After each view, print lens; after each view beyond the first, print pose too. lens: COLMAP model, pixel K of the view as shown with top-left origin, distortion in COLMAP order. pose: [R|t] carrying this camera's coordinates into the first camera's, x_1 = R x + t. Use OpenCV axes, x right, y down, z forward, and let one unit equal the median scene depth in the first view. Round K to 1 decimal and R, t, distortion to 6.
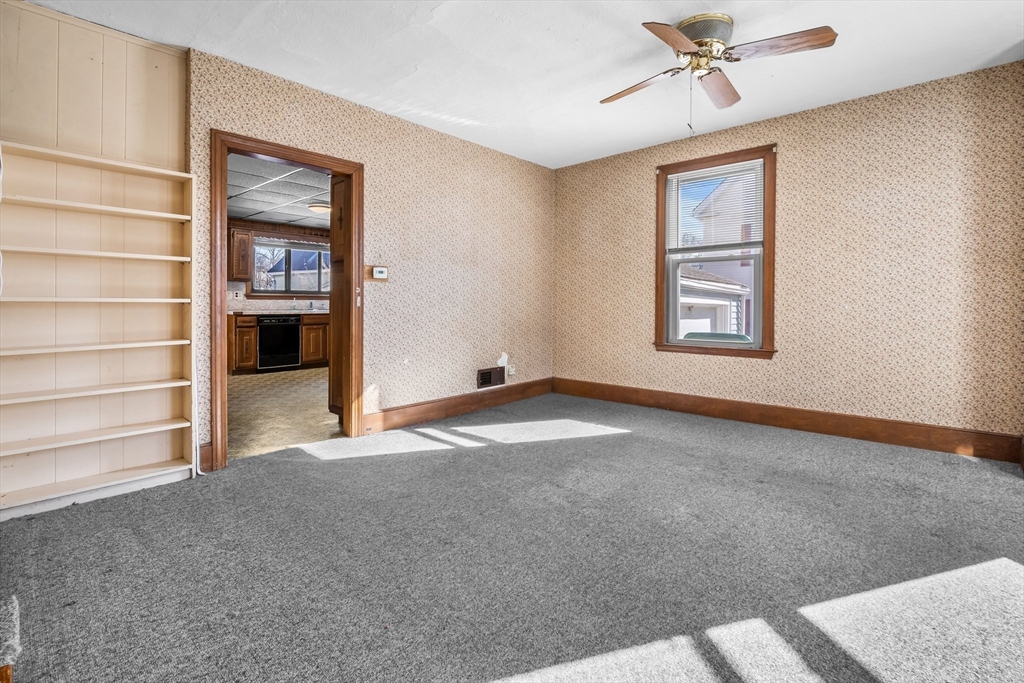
lens RADIAL K [[469.4, 0, 515.6], [0, 469.4, 306.9], [0, 0, 1]] dist [-0.004167, -0.000387]
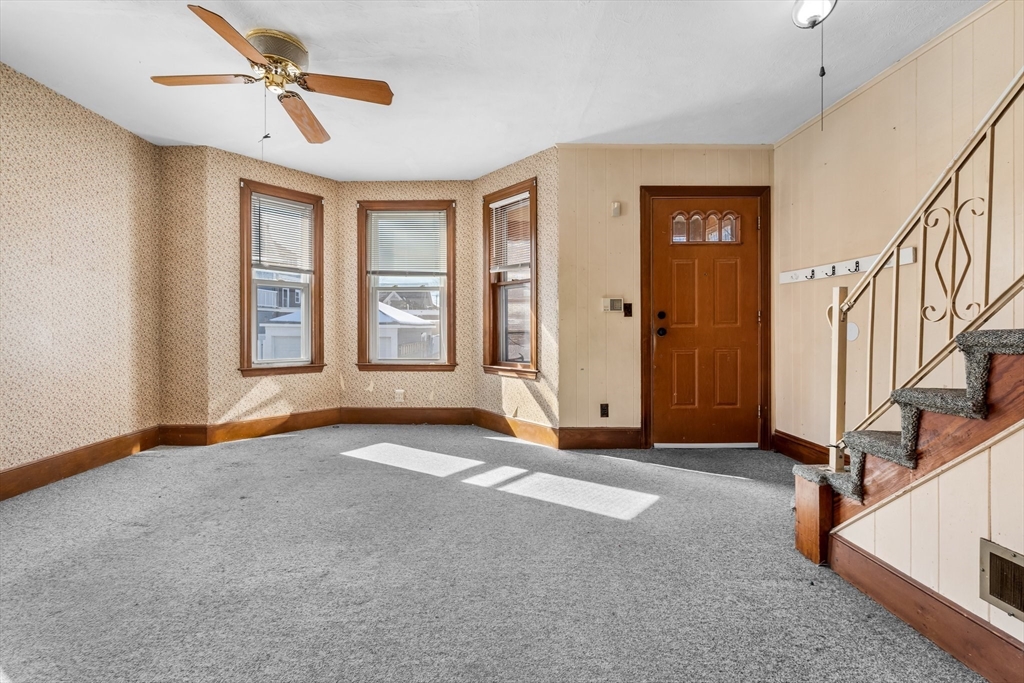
lens RADIAL K [[452.4, 0, 499.4], [0, 452.4, 336.7], [0, 0, 1]] dist [-0.003776, 0.000094]
pose [[-0.661460, -0.014816, 0.749834, -0.619967], [0.002072, 0.999765, 0.021582, -0.005881], [-0.749978, 0.015829, -0.661273, 1.267081]]
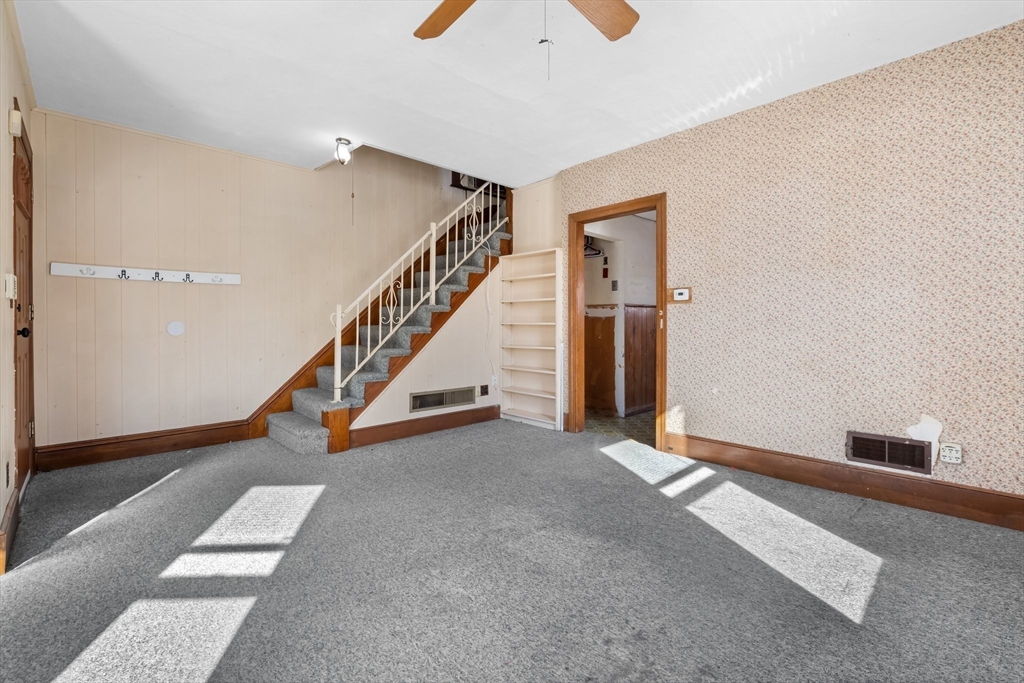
lens RADIAL K [[463.2, 0, 513.4], [0, 463.2, 324.6], [0, 0, 1]] dist [-0.004417, -0.000147]
pose [[-0.090061, 0.000280, -0.995936, 0.995928], [-0.005851, 0.999983, 0.000810, -0.011647], [0.995919, 0.005901, -0.090057, 1.031510]]
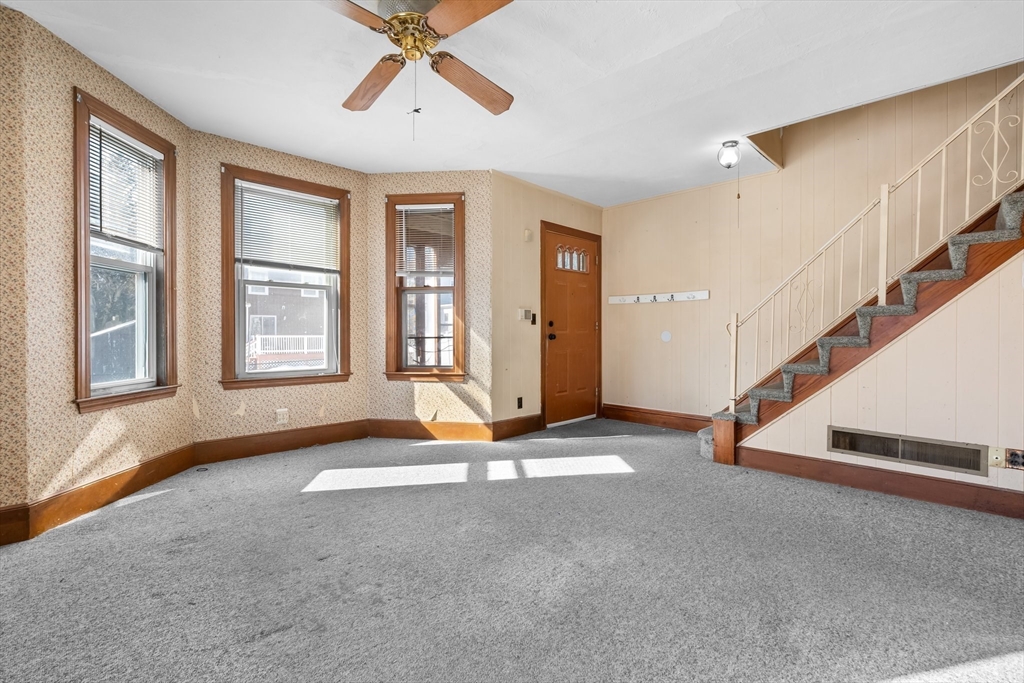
lens RADIAL K [[448.4, 0, 512.0], [0, 448.4, 341.5], [0, 0, 1]] dist [-0.003244, -0.000114]
pose [[-0.997330, -0.006796, 0.072709, 0.156029], [-0.004960, 0.999665, 0.025404, -0.015782], [-0.072858, 0.024976, -0.997030, 1.772373]]
